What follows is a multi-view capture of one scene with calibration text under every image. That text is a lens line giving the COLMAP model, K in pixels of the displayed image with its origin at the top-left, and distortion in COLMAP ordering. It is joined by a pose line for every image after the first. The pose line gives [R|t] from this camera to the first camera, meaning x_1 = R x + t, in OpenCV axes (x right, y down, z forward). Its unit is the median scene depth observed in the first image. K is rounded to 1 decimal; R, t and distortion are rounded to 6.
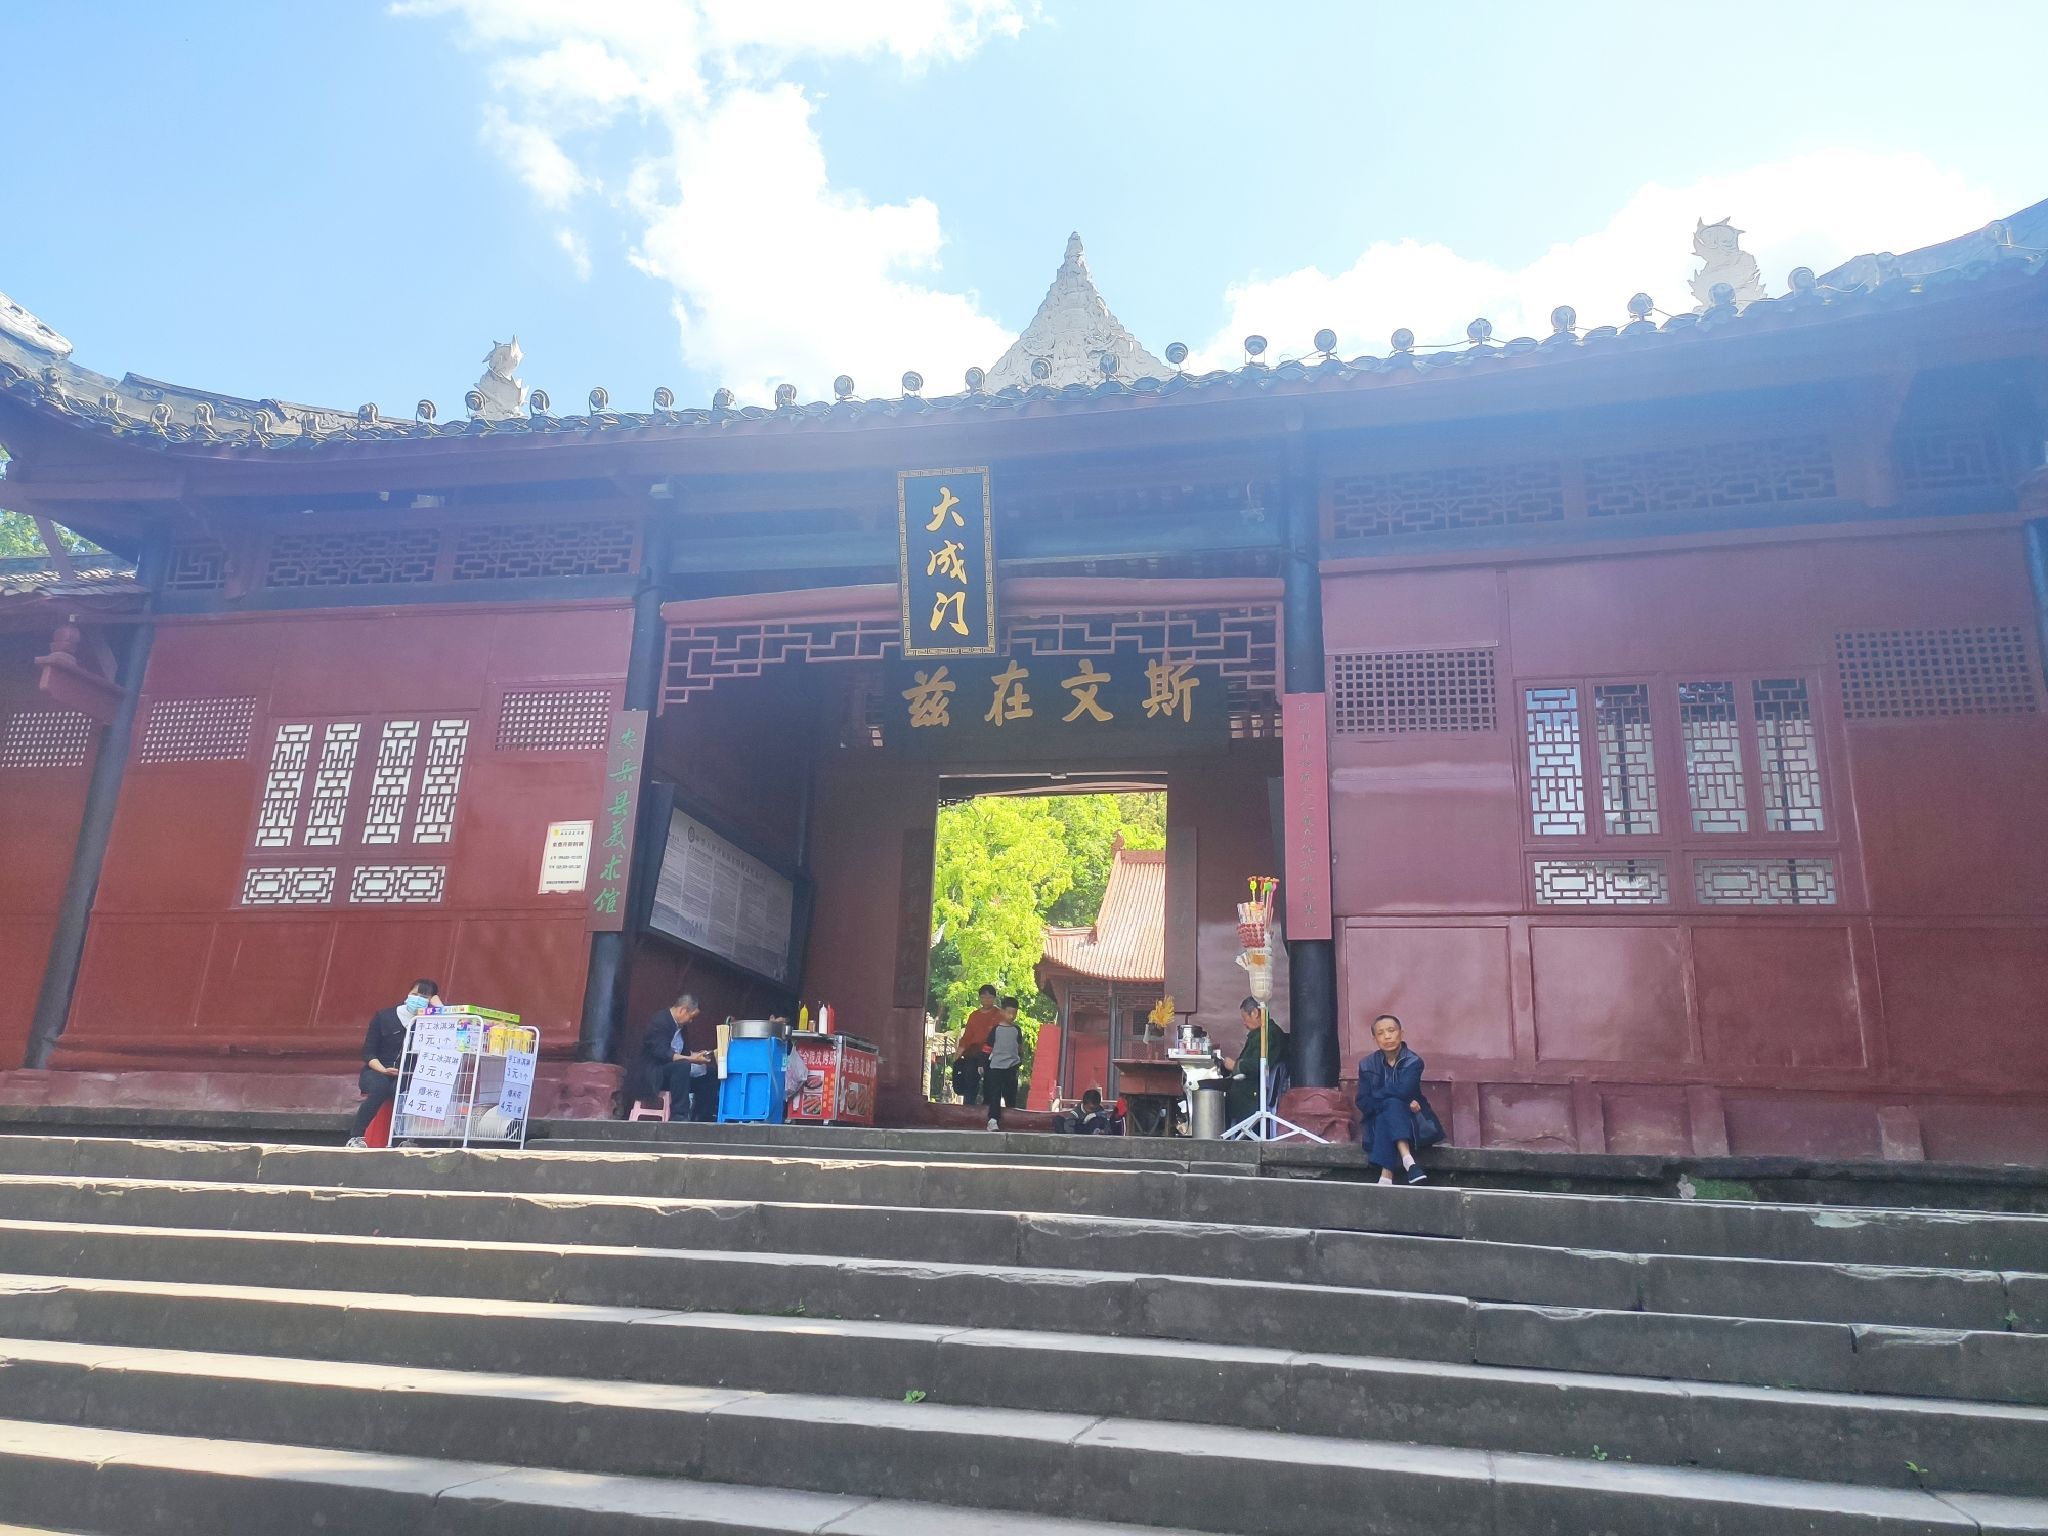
lens RADIAL K [[1549.9, 0, 1026.2], [0, 1549.9, 738.1], [0, 0, 1]] dist [0.046688, -0.003410]
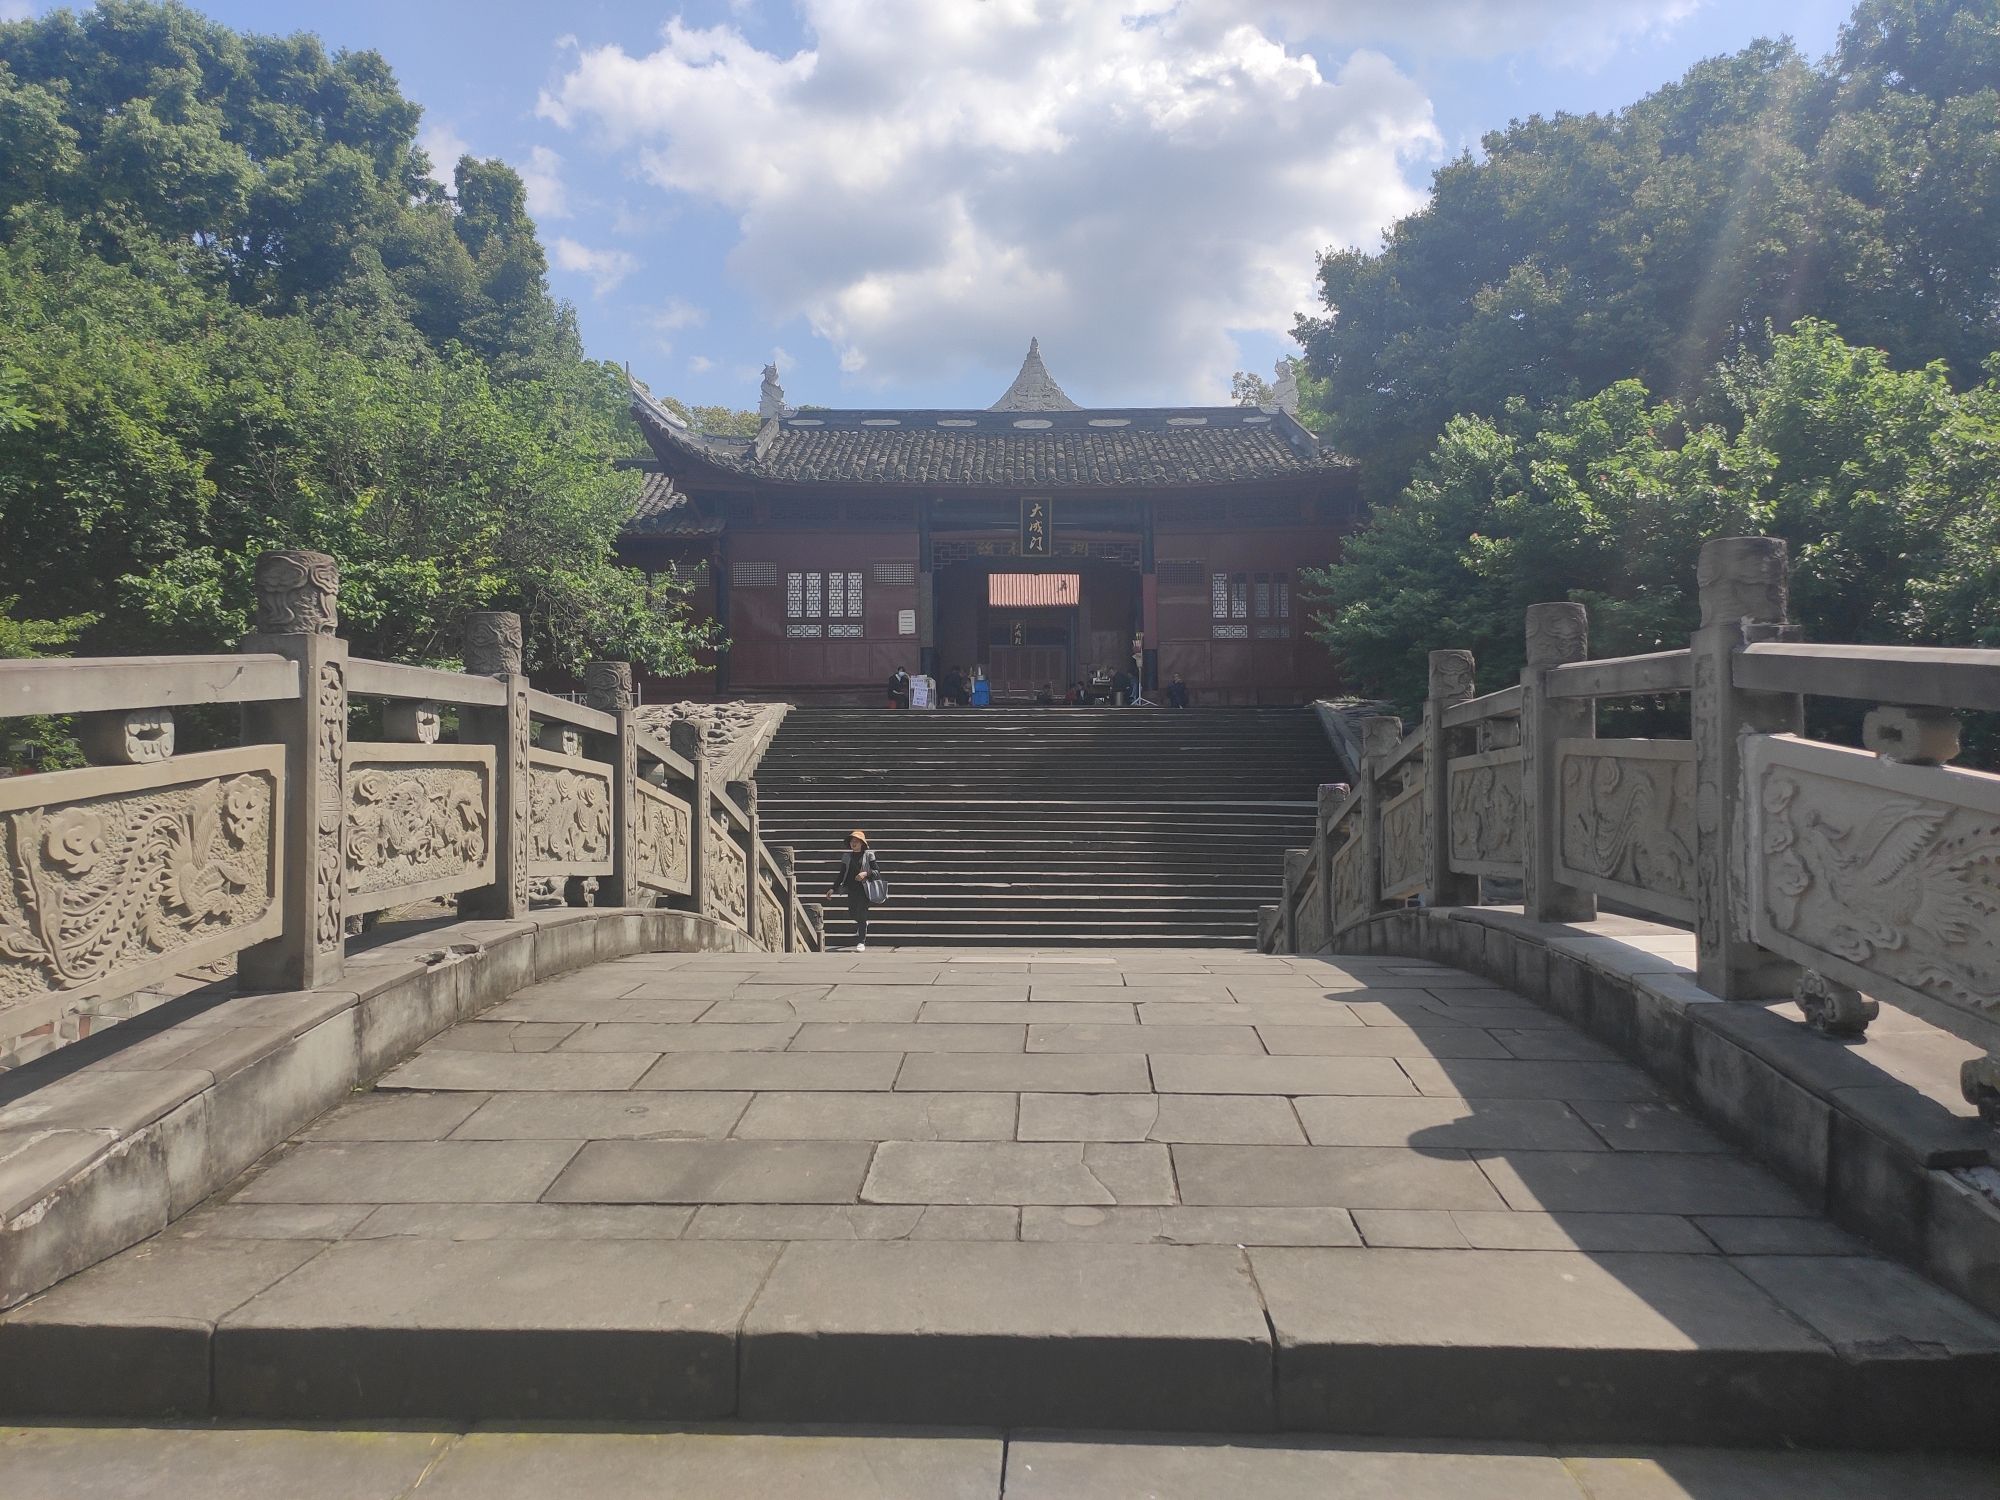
lens RADIAL K [[1513.6, 0, 1002.2], [0, 1513.6, 720.8], [0, 0, 1]] dist [0.046688, -0.003410]
pose [[0.975435, -0.036394, 0.217262, -0.788975], [-0.021855, 0.965405, 0.259838, -0.525480], [-0.219202, -0.258203, 0.940894, -1.925227]]
